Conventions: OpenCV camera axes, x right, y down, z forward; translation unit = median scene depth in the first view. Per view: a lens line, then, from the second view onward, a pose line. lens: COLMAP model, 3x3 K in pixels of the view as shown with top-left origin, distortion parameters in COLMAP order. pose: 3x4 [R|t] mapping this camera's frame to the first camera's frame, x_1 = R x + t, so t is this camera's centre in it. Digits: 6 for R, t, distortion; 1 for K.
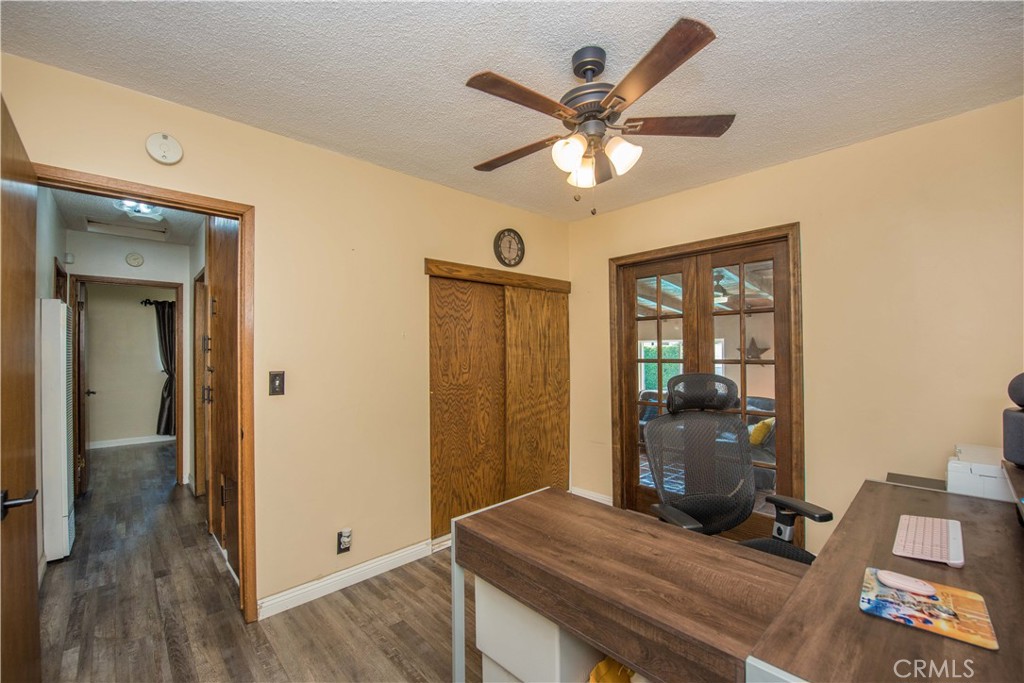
lens RADIAL K [[410.3, 0, 504.8], [0, 410.3, 345.4], [0, 0, 1]] dist [-0.017698, -0.000160]
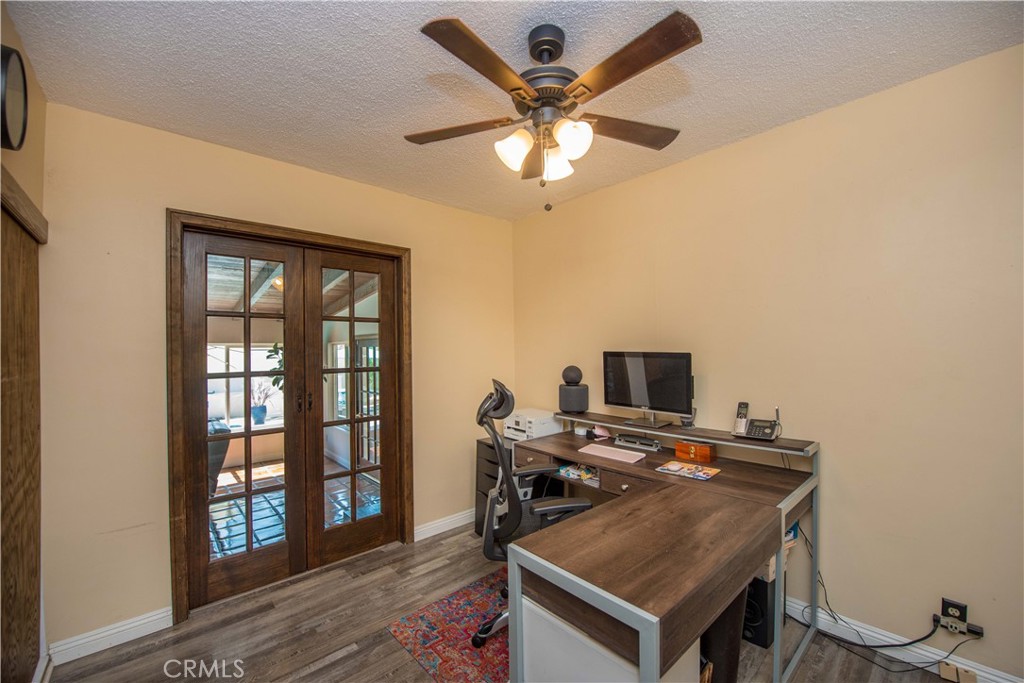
lens RADIAL K [[410.3, 0, 504.8], [0, 410.3, 345.4], [0, 0, 1]] dist [-0.017698, -0.000160]
pose [[0.029760, 0.018676, 0.999383, -0.686639], [-0.001433, 0.999825, -0.018641, -0.002208], [-0.999556, -0.000877, 0.029781, 1.057290]]
